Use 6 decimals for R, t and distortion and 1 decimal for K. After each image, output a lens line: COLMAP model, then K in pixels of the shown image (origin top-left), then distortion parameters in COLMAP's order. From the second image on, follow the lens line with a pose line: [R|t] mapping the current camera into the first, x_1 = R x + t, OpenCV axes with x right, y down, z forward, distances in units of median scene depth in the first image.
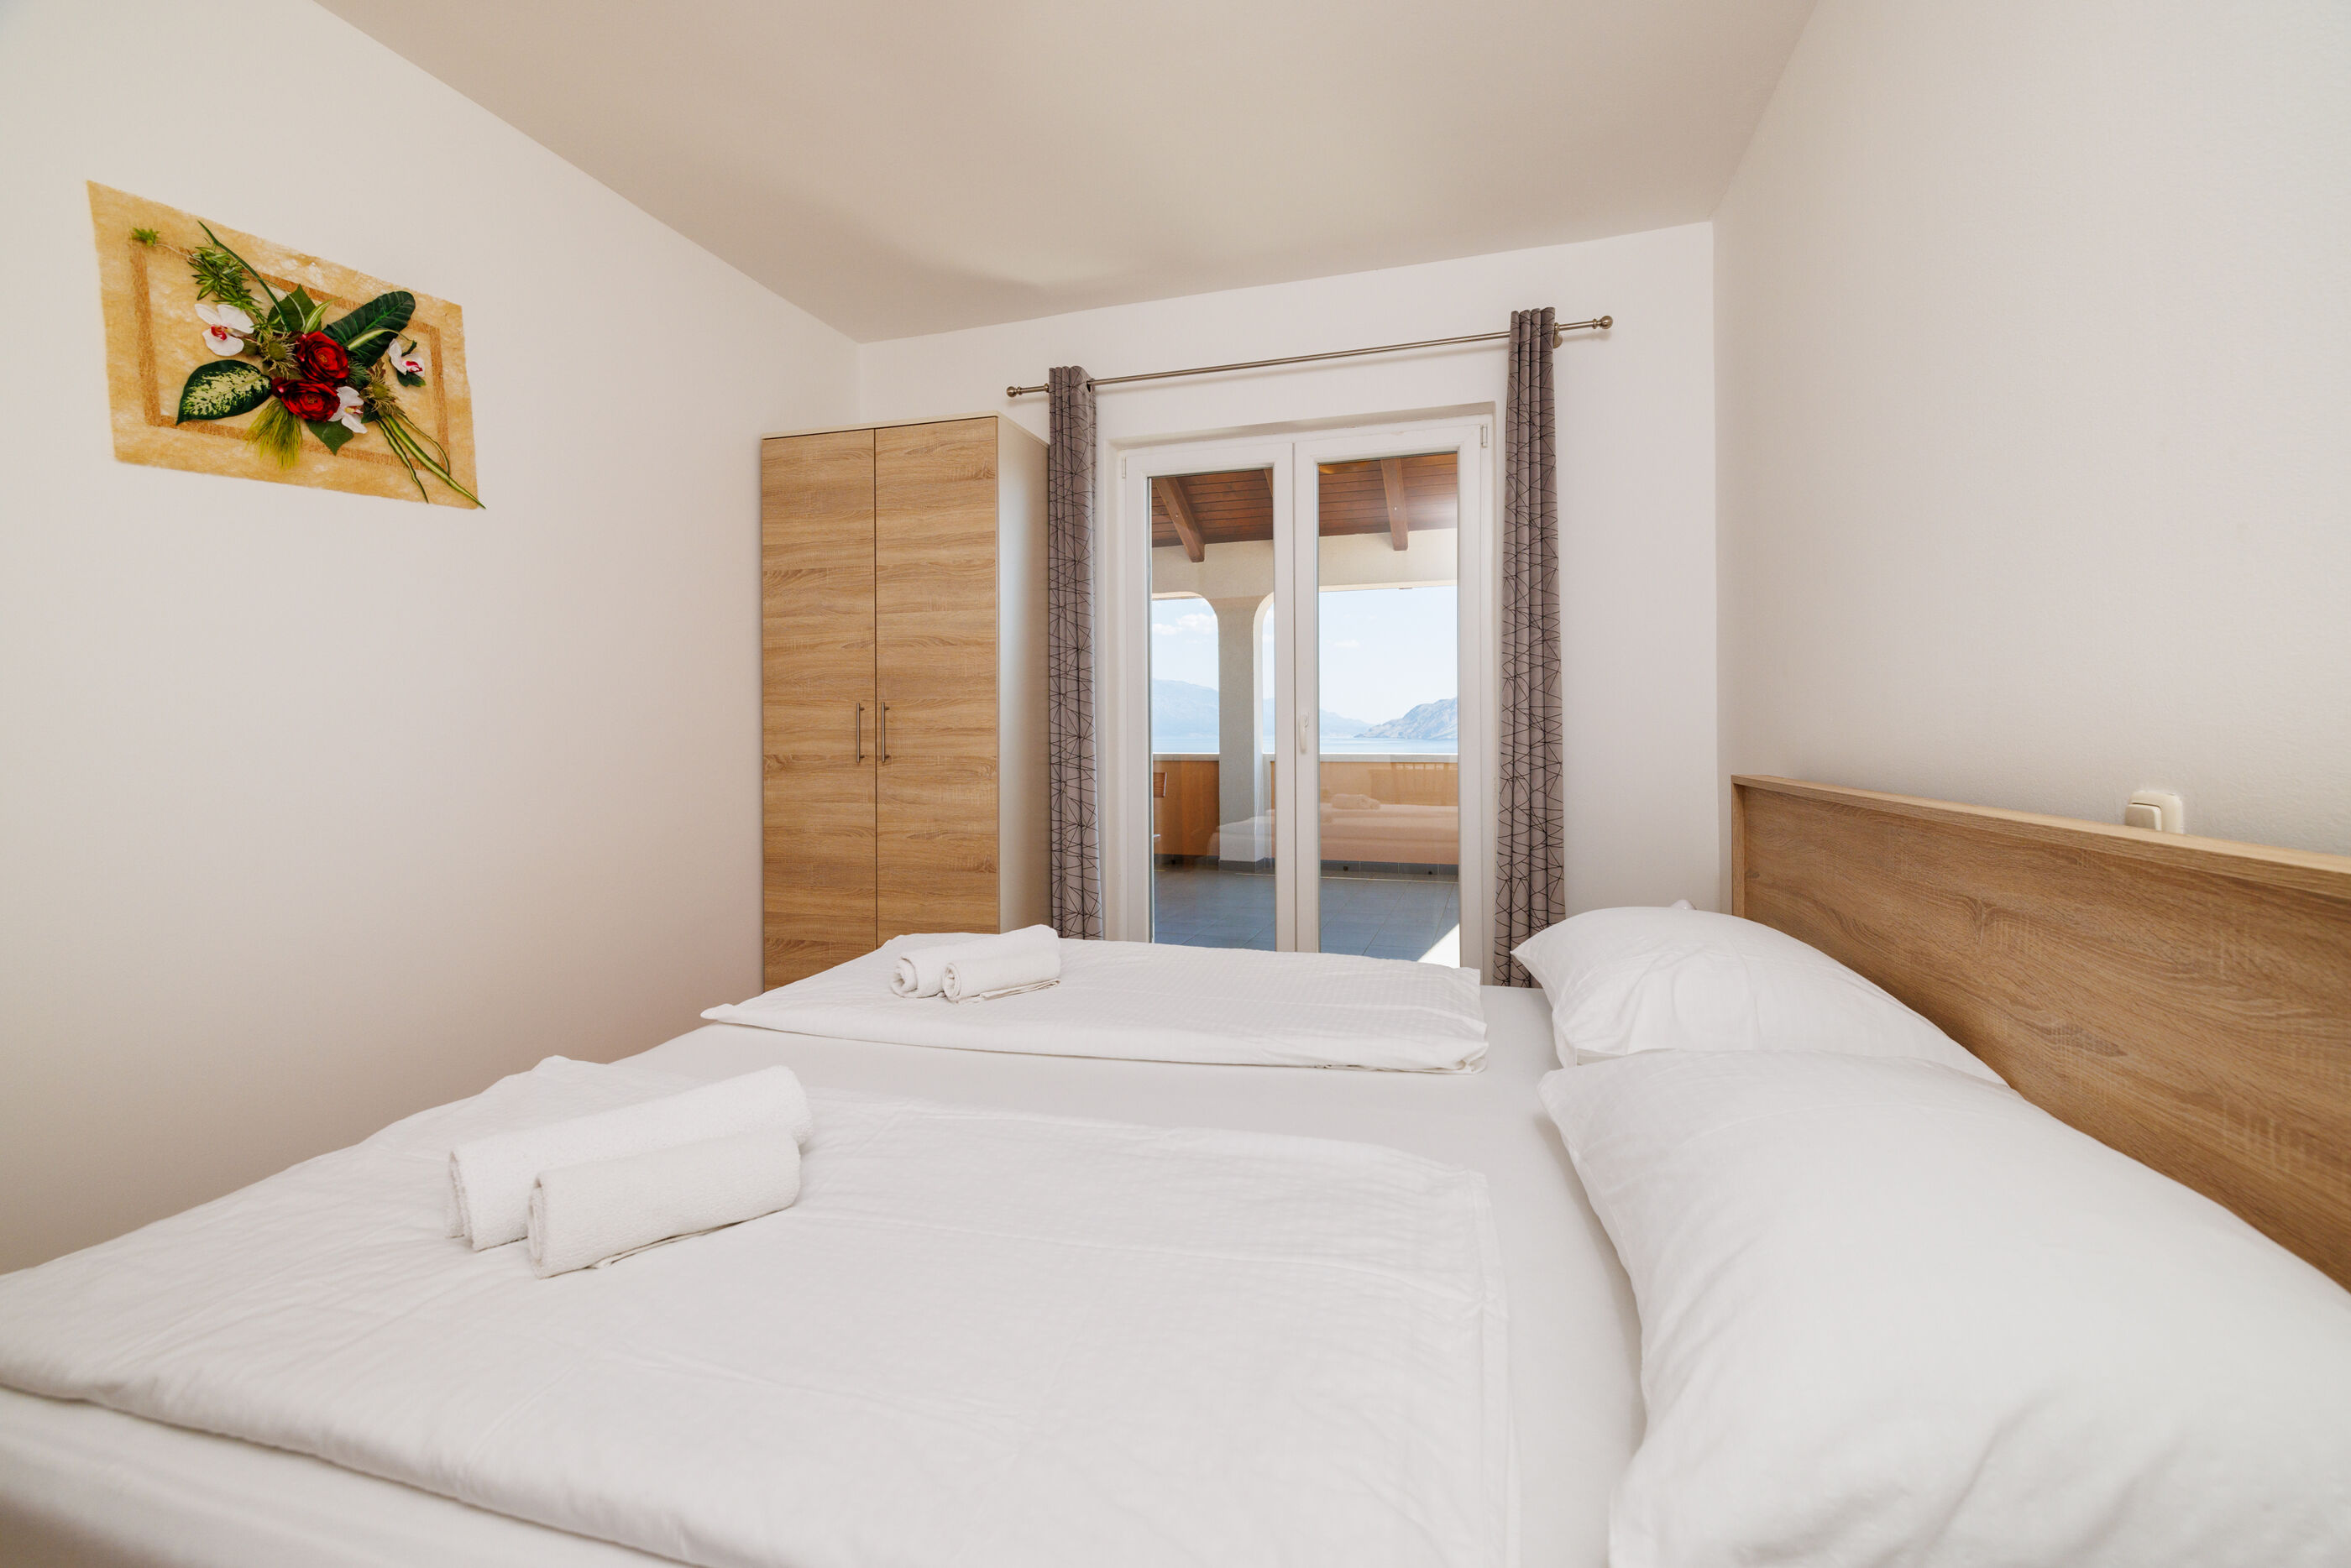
lens RADIAL K [[1012.2, 0, 1186.5], [0, 1012.2, 719.8], [0, 0, 1]] dist [-0.005853, -0.000371]
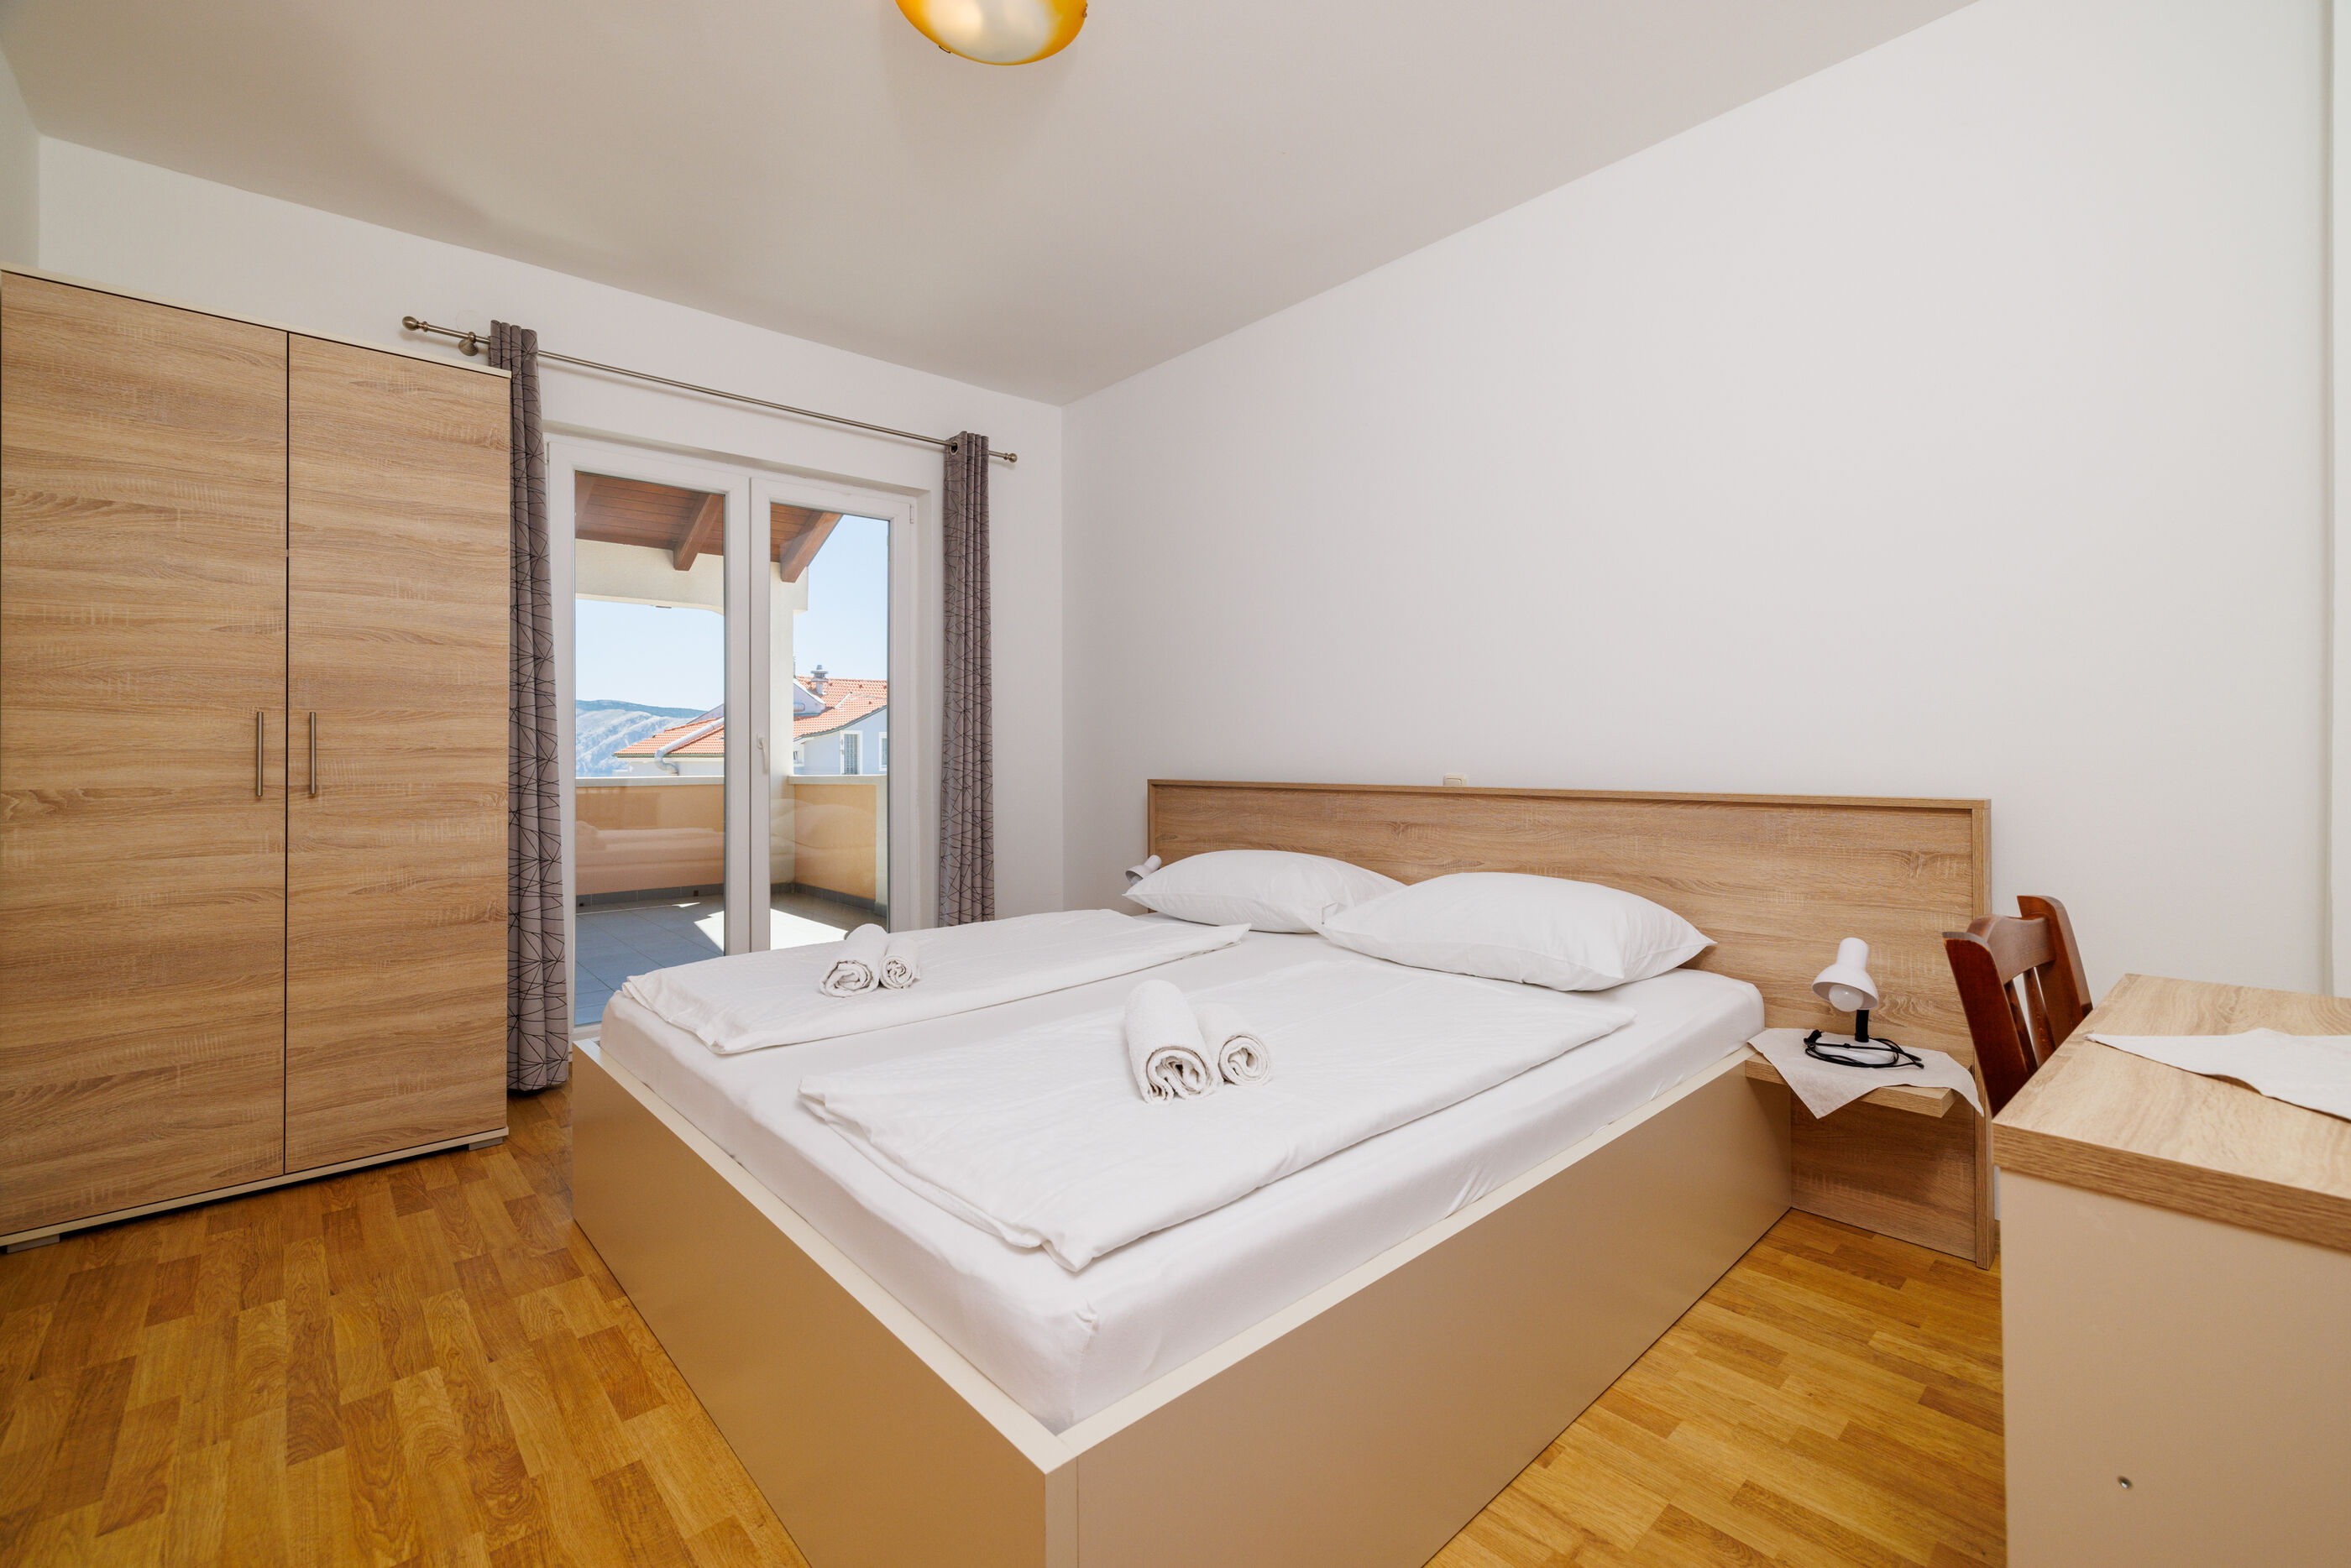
lens RADIAL K [[993.0, 0, 1220.7], [0, 993.0, 744.4], [0, 0, 1]] dist [-0.018061, -0.000382]
pose [[0.489204, 0.007875, 0.872134, -0.573002], [-0.008617, 0.999954, -0.004195, 0.002939], [-0.872127, -0.005463, 0.489249, 0.078678]]
